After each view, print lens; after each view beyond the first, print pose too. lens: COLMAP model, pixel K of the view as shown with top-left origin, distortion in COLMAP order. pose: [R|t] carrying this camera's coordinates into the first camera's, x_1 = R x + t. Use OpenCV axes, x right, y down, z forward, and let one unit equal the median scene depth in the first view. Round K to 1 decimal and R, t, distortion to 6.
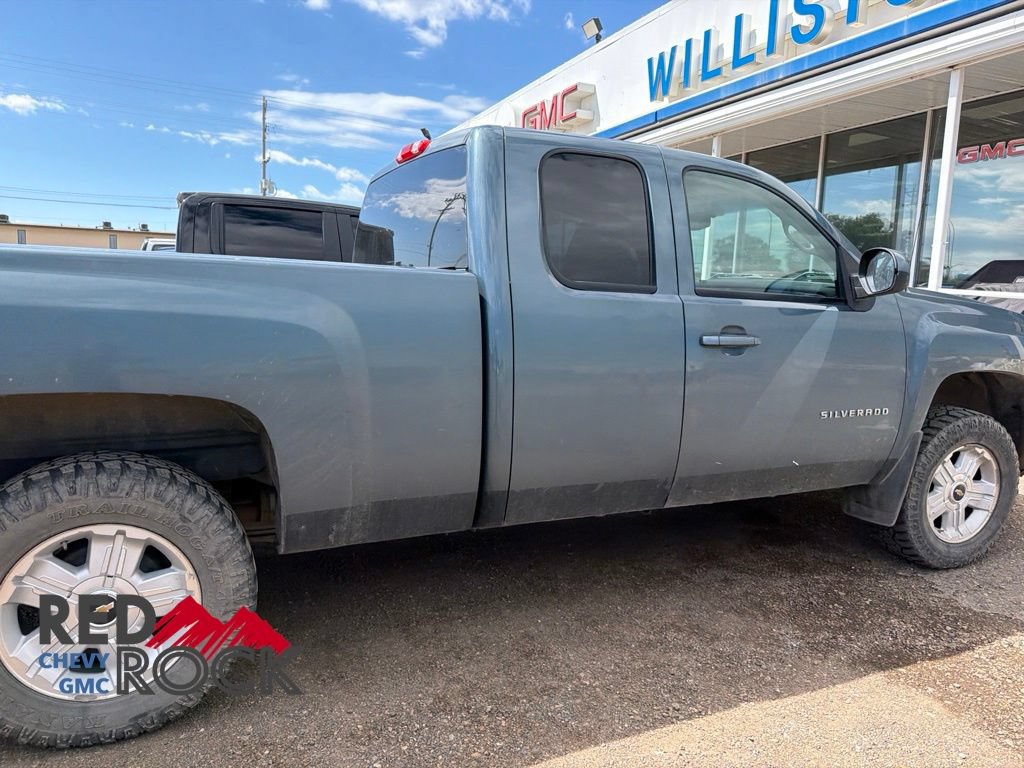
lens RADIAL K [[725.2, 0, 513.9], [0, 725.2, 384.7], [0, 0, 1]] dist [0.026660, -0.042732]
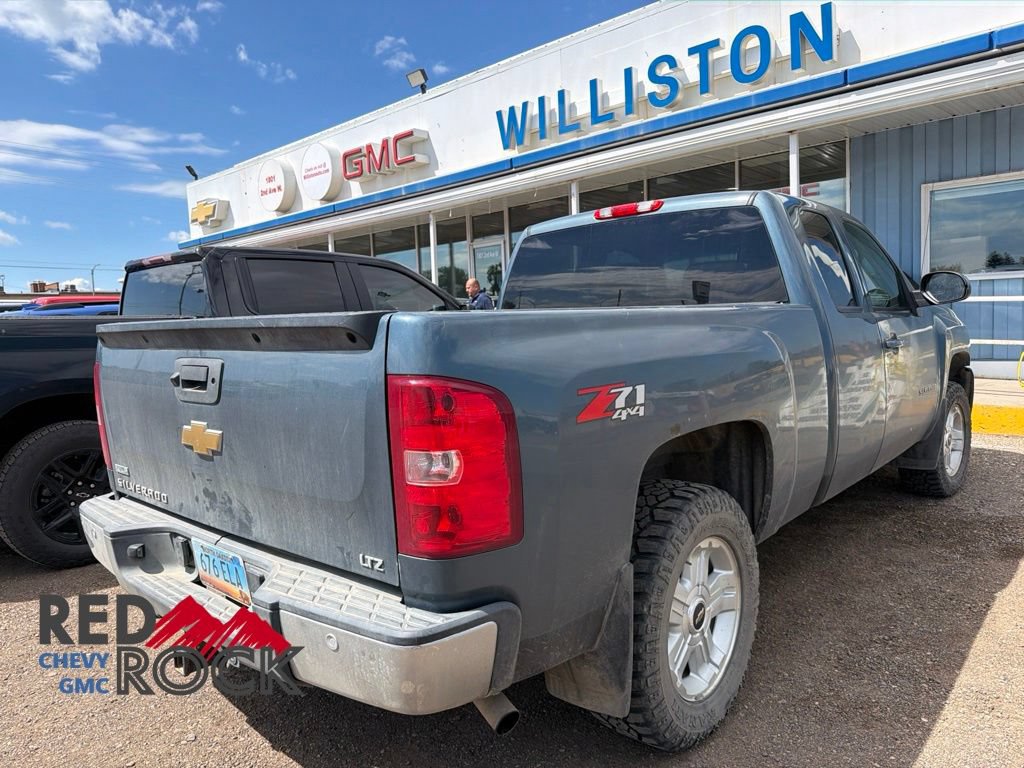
lens RADIAL K [[721.6, 0, 510.7], [0, 721.6, 384.7], [0, 0, 1]] dist [0.036141, -0.051104]
pose [[0.917168, -0.107296, 0.383785, -0.302573], [0.123216, 0.992233, -0.017059, -0.017628], [-0.378974, 0.062935, 0.923265, 0.006134]]
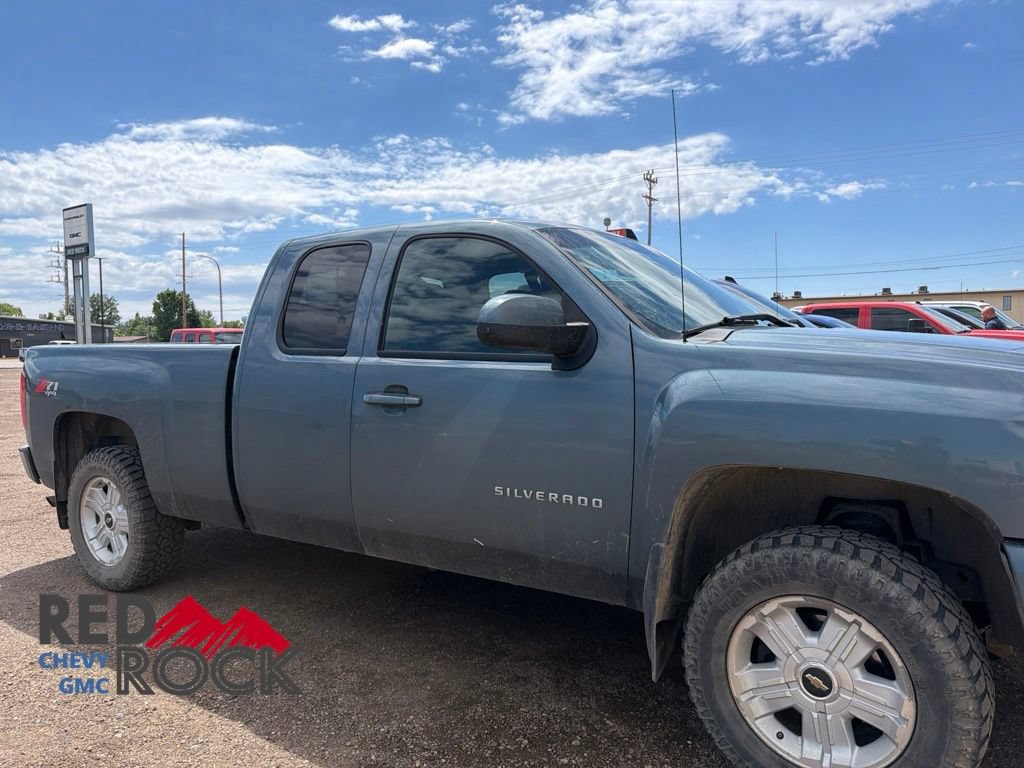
lens RADIAL K [[719.1, 0, 518.6], [0, 719.1, 383.1], [0, 0, 1]] dist [0.059210, -0.094256]
pose [[0.518154, 0.002427, -0.855284, 0.429747], [-0.076970, 0.996071, -0.043804, -0.018229], [0.851817, 0.088528, 0.516305, 0.215921]]
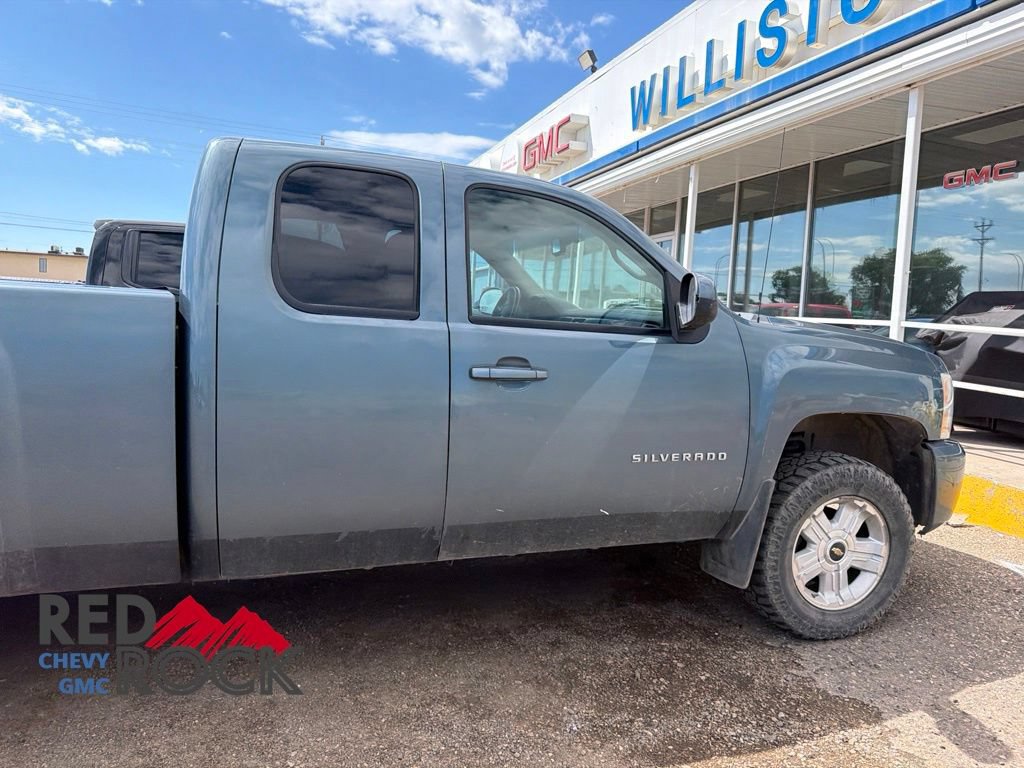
lens RADIAL K [[721.7, 0, 516.6], [0, 721.7, 376.1], [0, 0, 1]] dist [0.038619, -0.064248]
pose [[0.996897, 0.013551, -0.077540, 0.129103], [-0.017862, 0.998317, -0.055171, -0.003093], [0.076662, 0.056385, 0.995462, 0.040452]]
